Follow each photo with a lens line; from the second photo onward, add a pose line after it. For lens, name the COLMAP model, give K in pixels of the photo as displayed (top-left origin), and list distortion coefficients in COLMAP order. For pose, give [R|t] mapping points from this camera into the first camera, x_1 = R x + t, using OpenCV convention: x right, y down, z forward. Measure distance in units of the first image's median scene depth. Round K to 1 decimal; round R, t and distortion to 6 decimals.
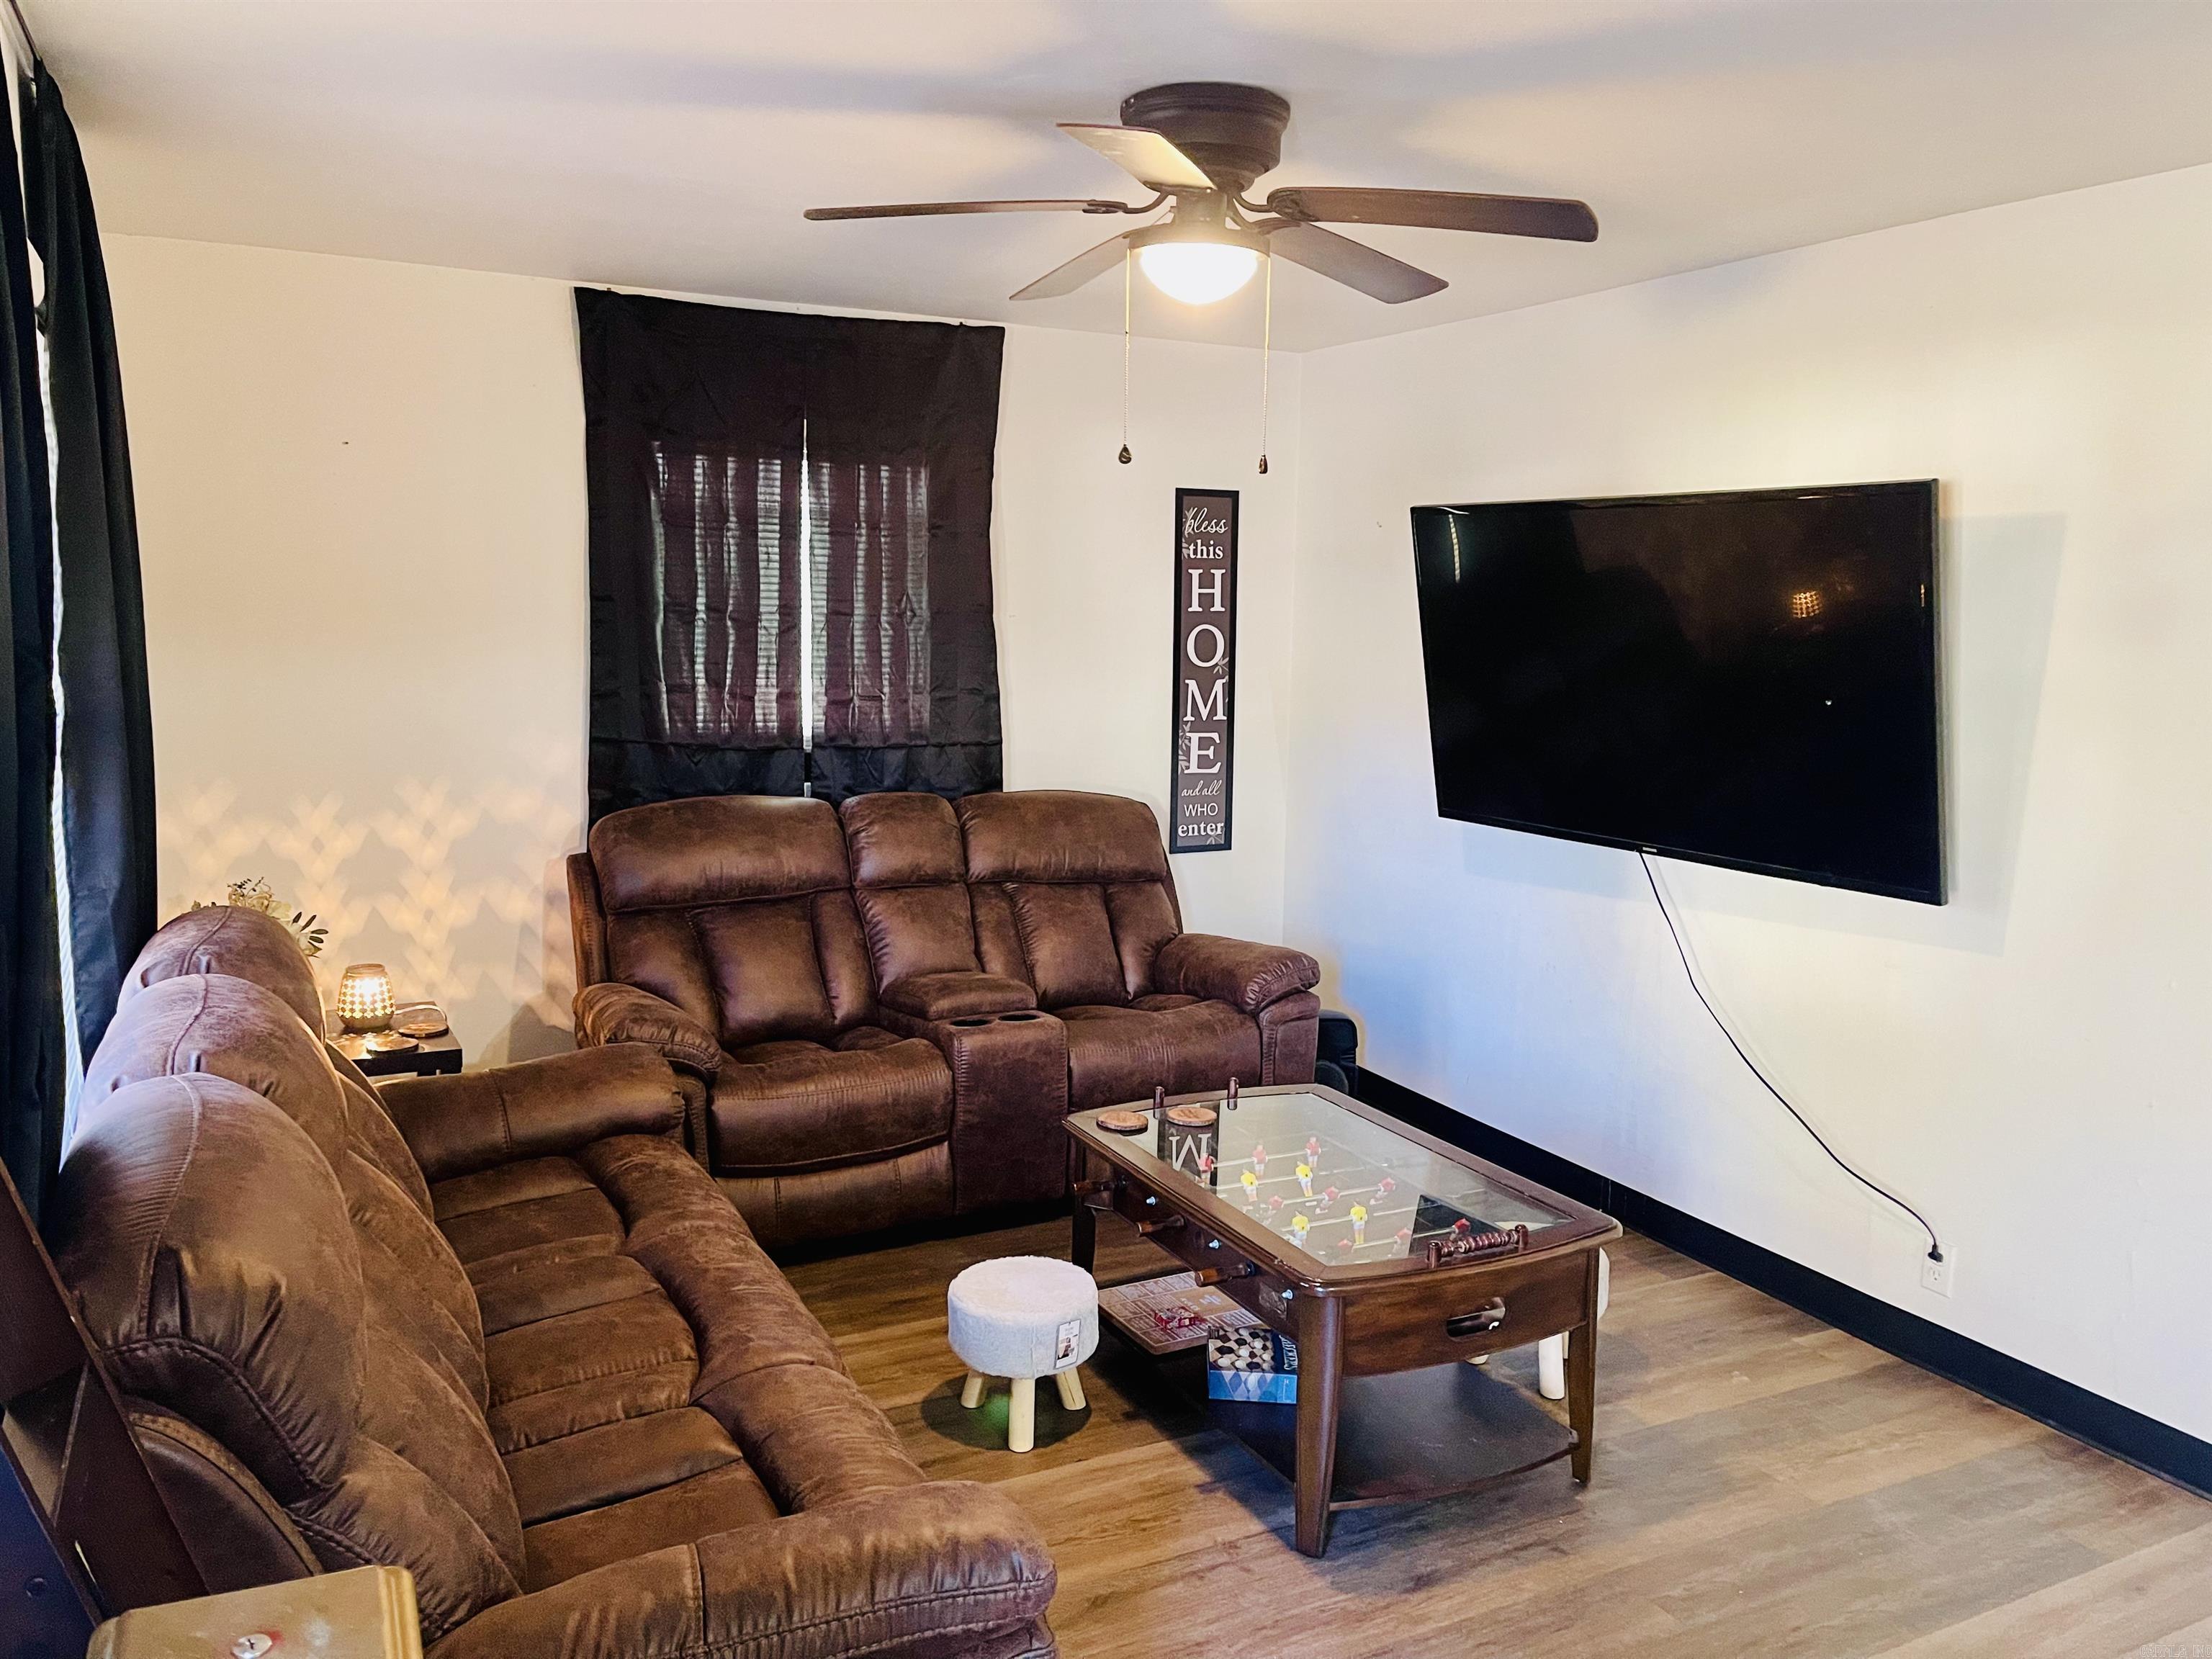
lens RADIAL K [[1651.6, 0, 1103.7], [0, 1651.6, 830.5], [0, 0, 1]] dist [0.002034, -0.005153]
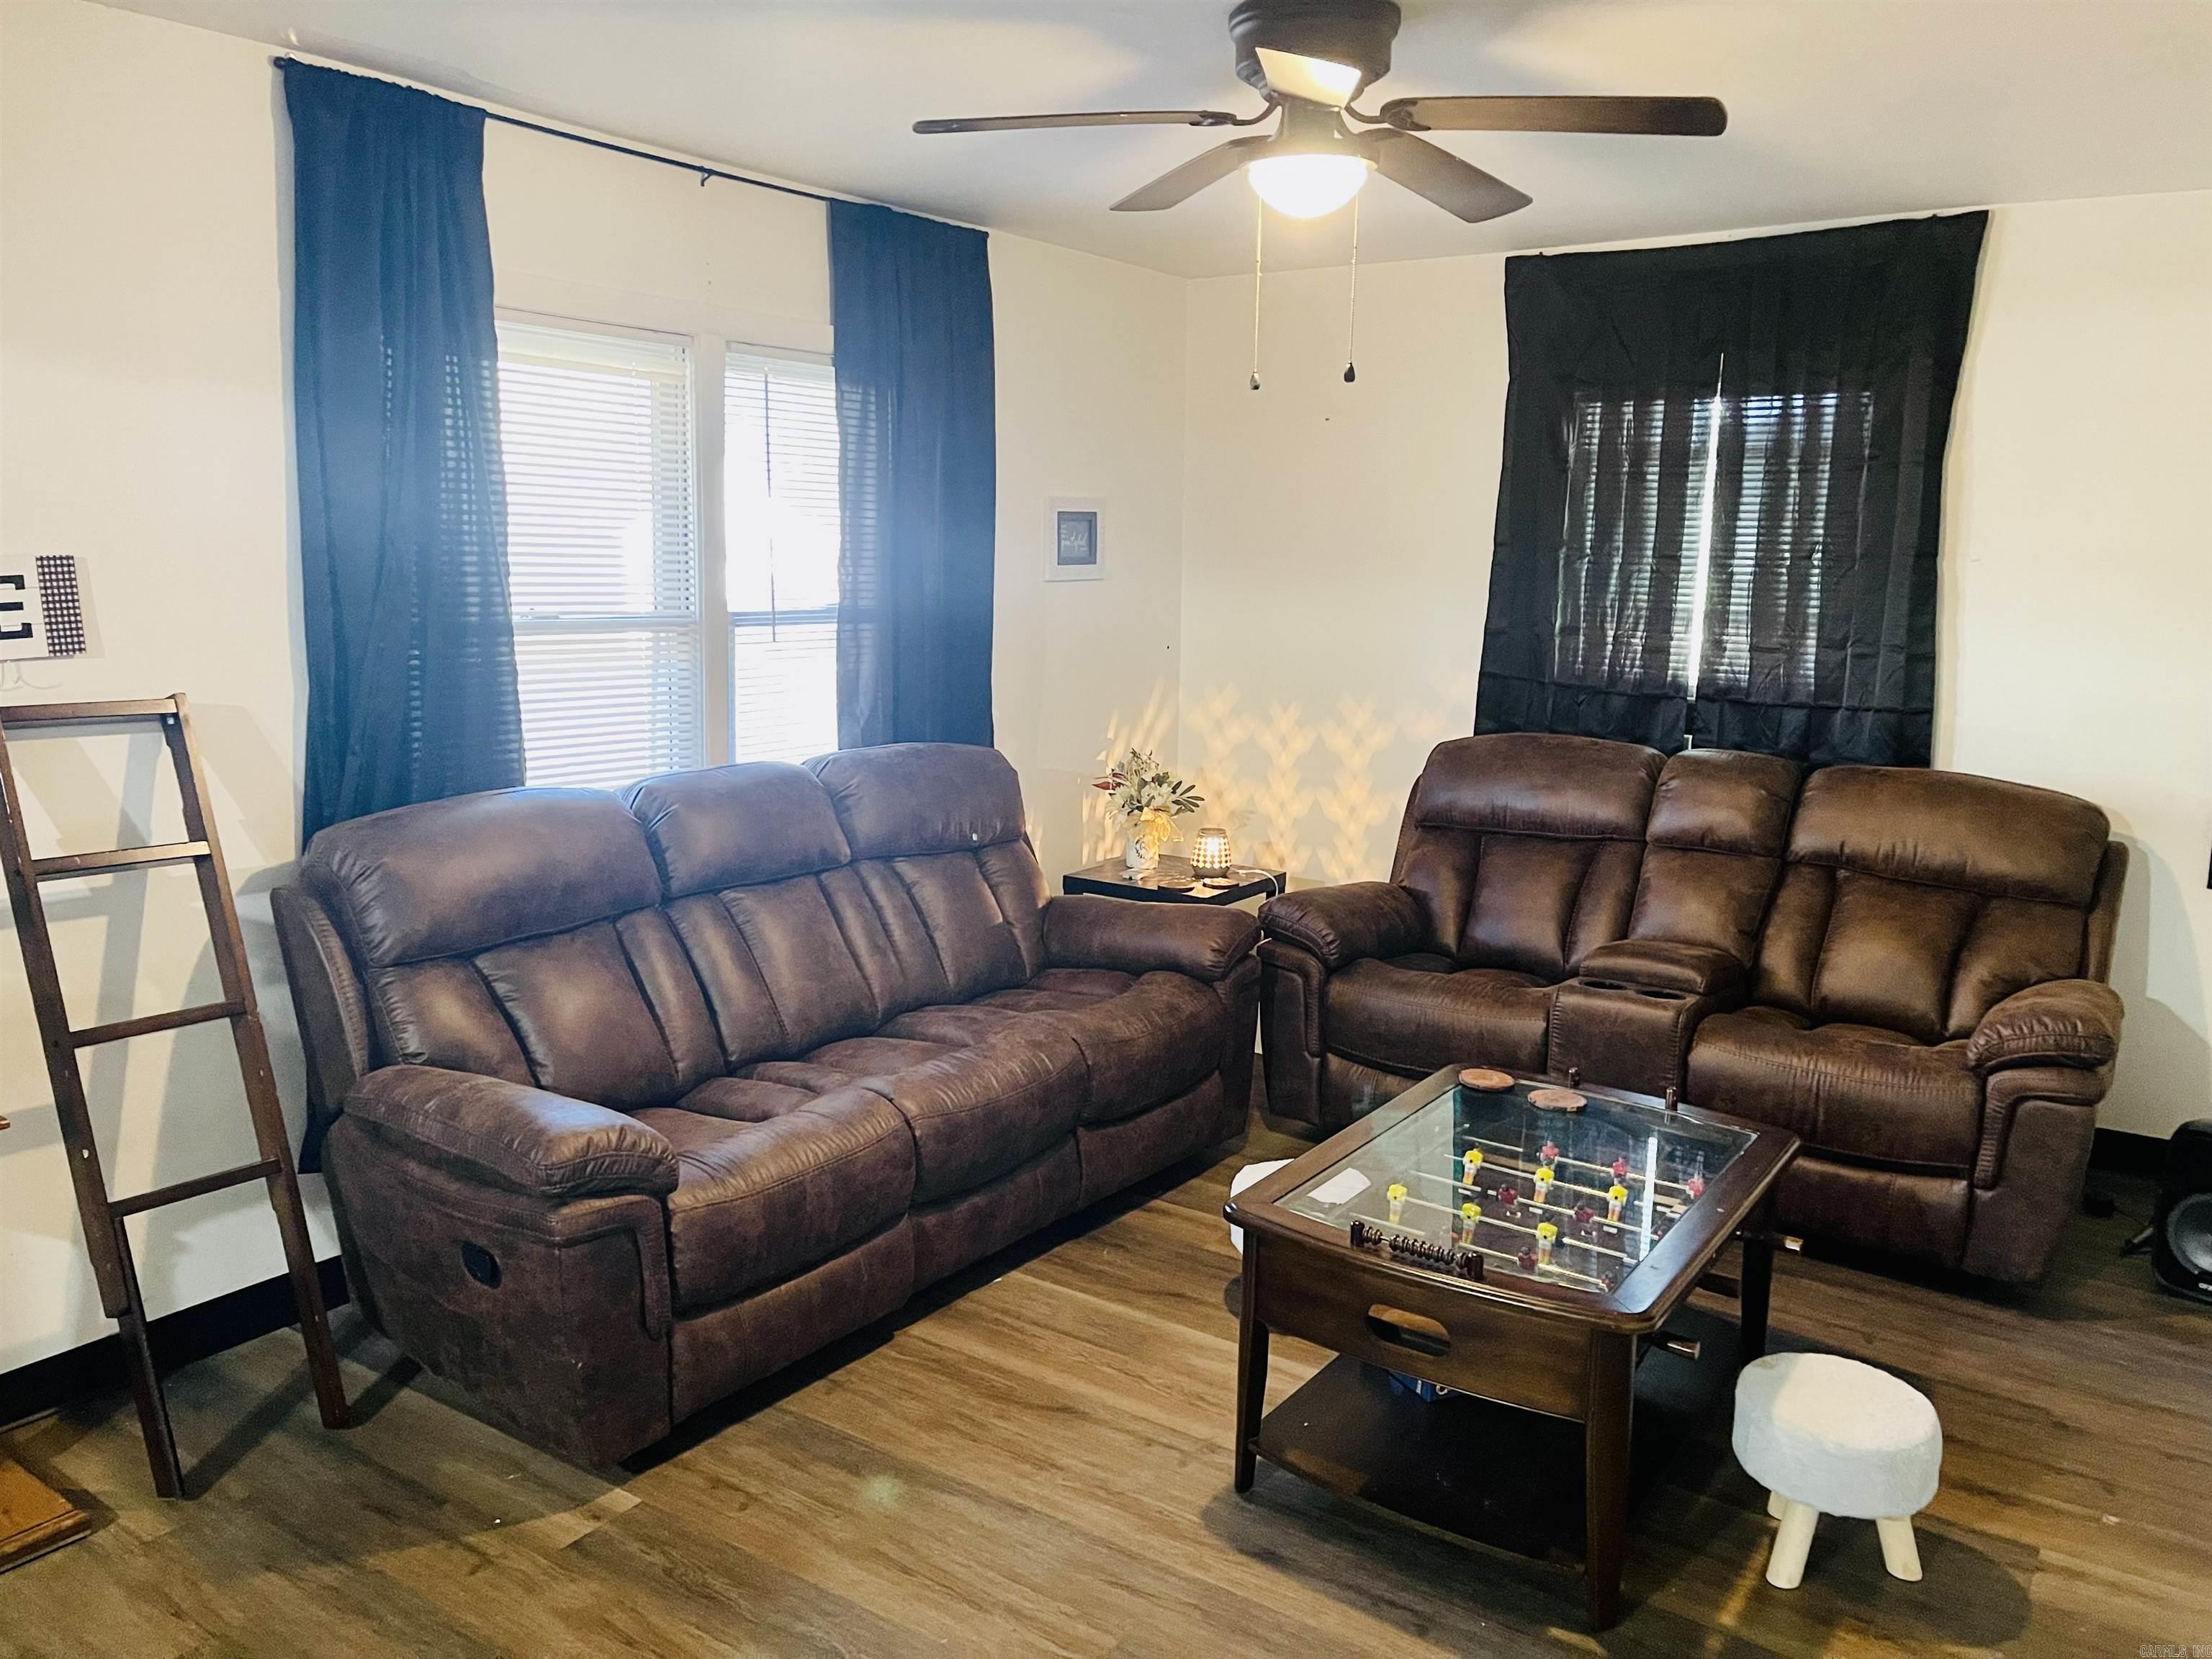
lens RADIAL K [[1651.6, 0, 1102.9], [0, 1651.6, 832.3], [0, 0, 1]] dist [0.002034, -0.005153]
pose [[0.472200, 0.135340, -0.871040, 0.542565], [-0.126660, 0.988306, 0.084897, -0.012005], [0.872344, 0.070238, 0.483820, 0.258857]]
